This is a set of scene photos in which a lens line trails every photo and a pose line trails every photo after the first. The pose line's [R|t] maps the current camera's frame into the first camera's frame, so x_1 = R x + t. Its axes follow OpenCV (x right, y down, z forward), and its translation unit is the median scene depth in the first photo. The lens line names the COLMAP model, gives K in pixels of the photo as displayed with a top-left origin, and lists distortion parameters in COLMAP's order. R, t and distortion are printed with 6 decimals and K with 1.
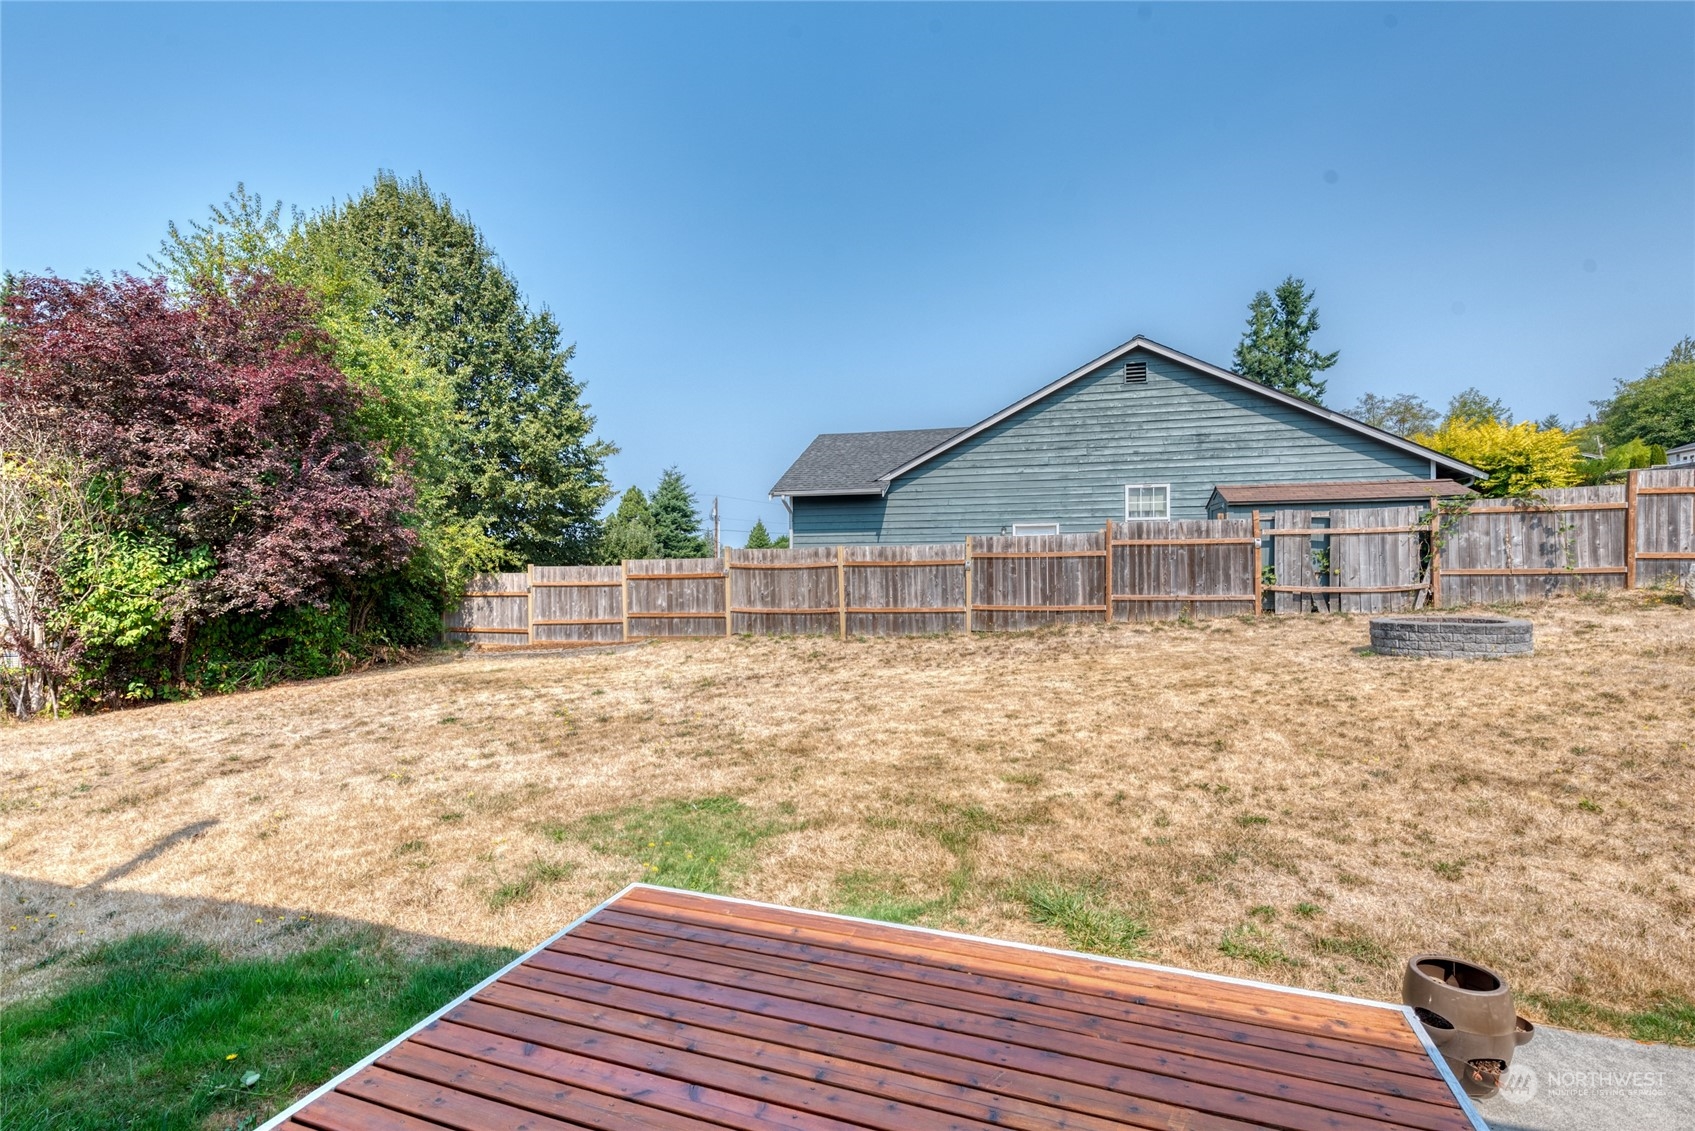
lens RADIAL K [[754.1, 0, 842.7], [0, 754.1, 566.5], [0, 0, 1]] dist [0.027506, -0.011876]
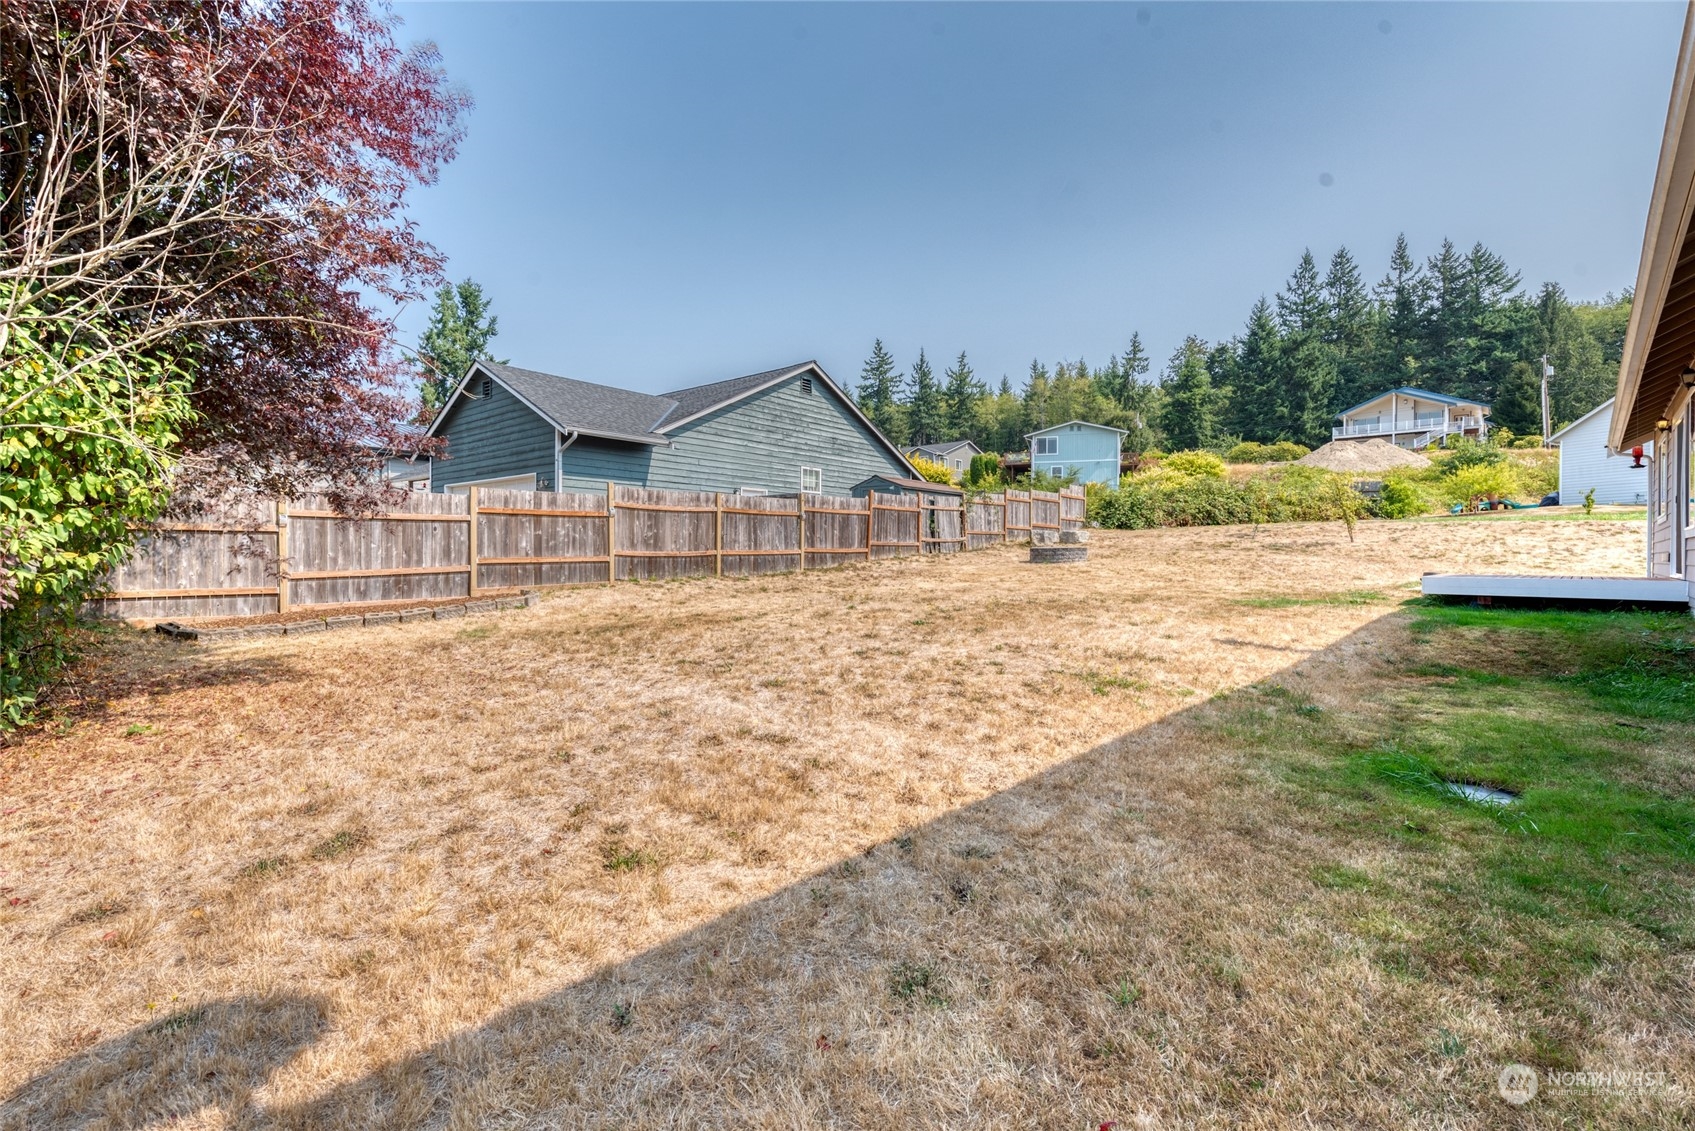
lens RADIAL K [[754.1, 0, 842.7], [0, 754.1, 566.5], [0, 0, 1]] dist [0.027506, -0.011876]
pose [[0.401883, -0.005053, 0.915677, -0.864523], [-0.006224, 0.999947, 0.008250, 0.063418], [-0.915670, -0.009015, 0.401830, 0.388347]]
